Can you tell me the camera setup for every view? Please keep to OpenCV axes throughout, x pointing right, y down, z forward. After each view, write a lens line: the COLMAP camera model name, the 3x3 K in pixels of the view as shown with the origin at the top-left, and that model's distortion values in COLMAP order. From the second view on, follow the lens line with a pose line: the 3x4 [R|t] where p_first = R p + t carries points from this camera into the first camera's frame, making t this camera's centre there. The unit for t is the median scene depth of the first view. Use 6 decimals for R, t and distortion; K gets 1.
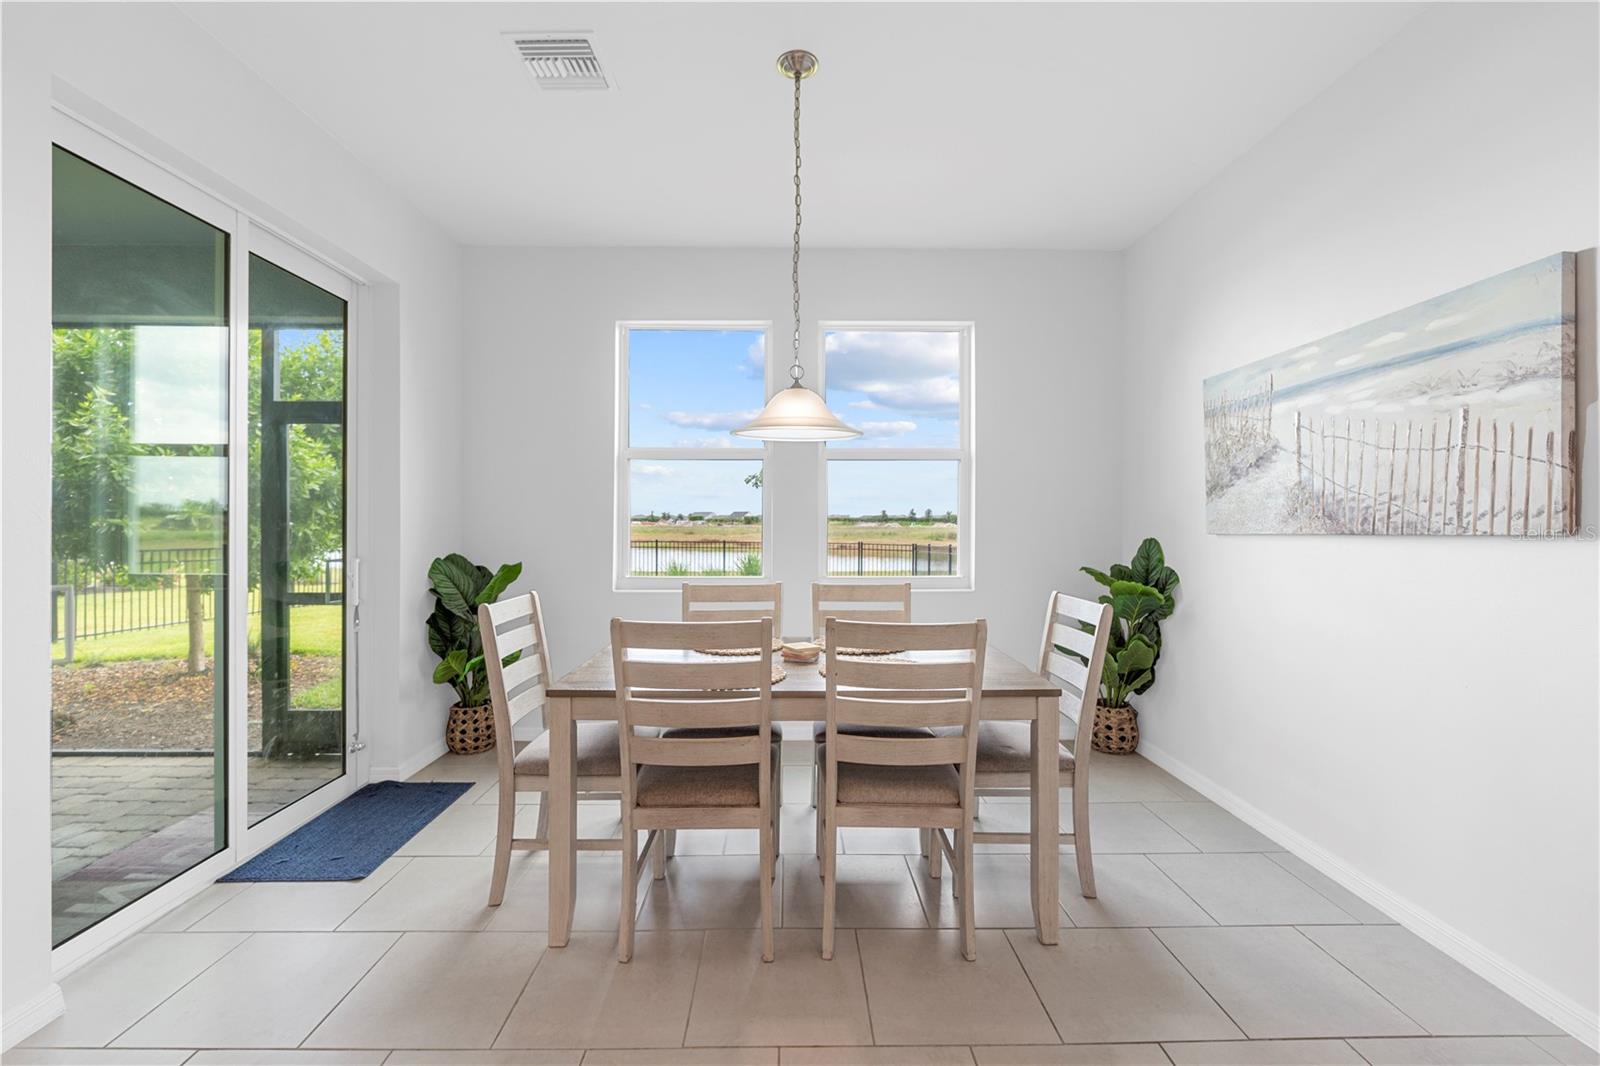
lens RADIAL K [[661.7, 0, 797.1], [0, 661.7, 519.3], [0, 0, 1]] dist [0.000300, 0.000232]
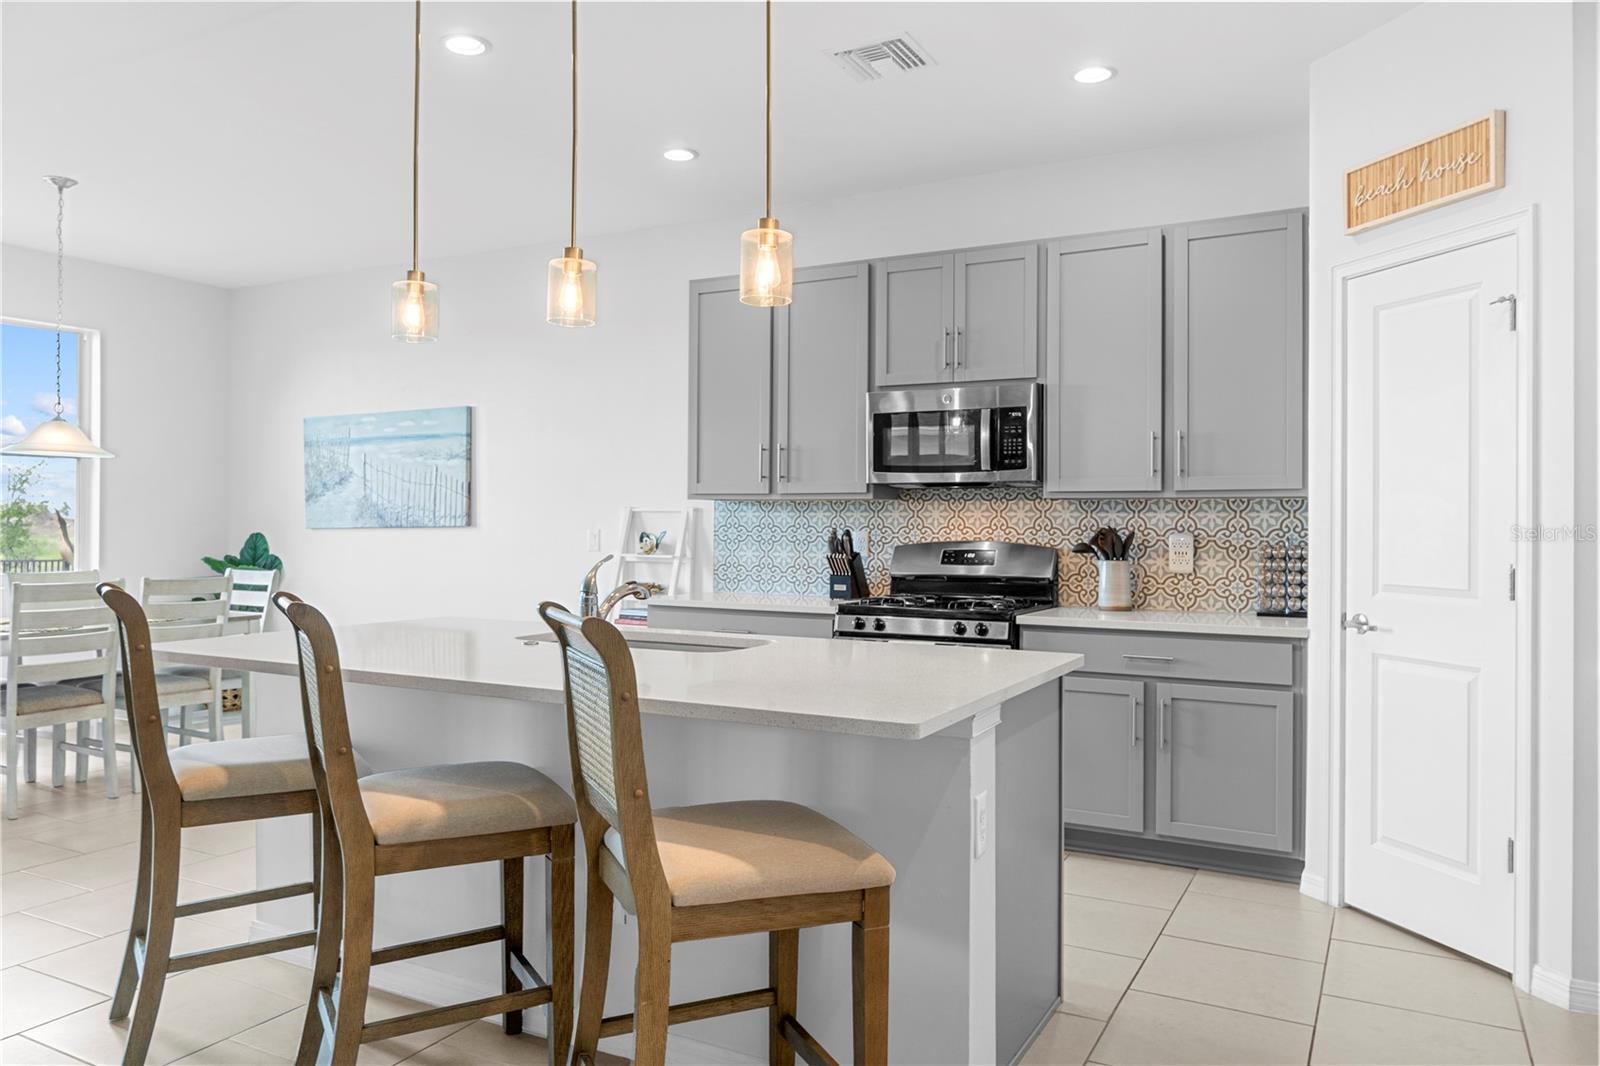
lens RADIAL K [[942.9, 0, 800.0], [0, 942.9, 533.0], [0, 0, 1]] dist [-0.050973, 0.000377]
pose [[0.430434, -0.018389, 0.902435, -0.886527], [-0.004755, 0.999732, 0.022640, -0.022343], [-0.902610, -0.014036, 0.430231, -0.996101]]
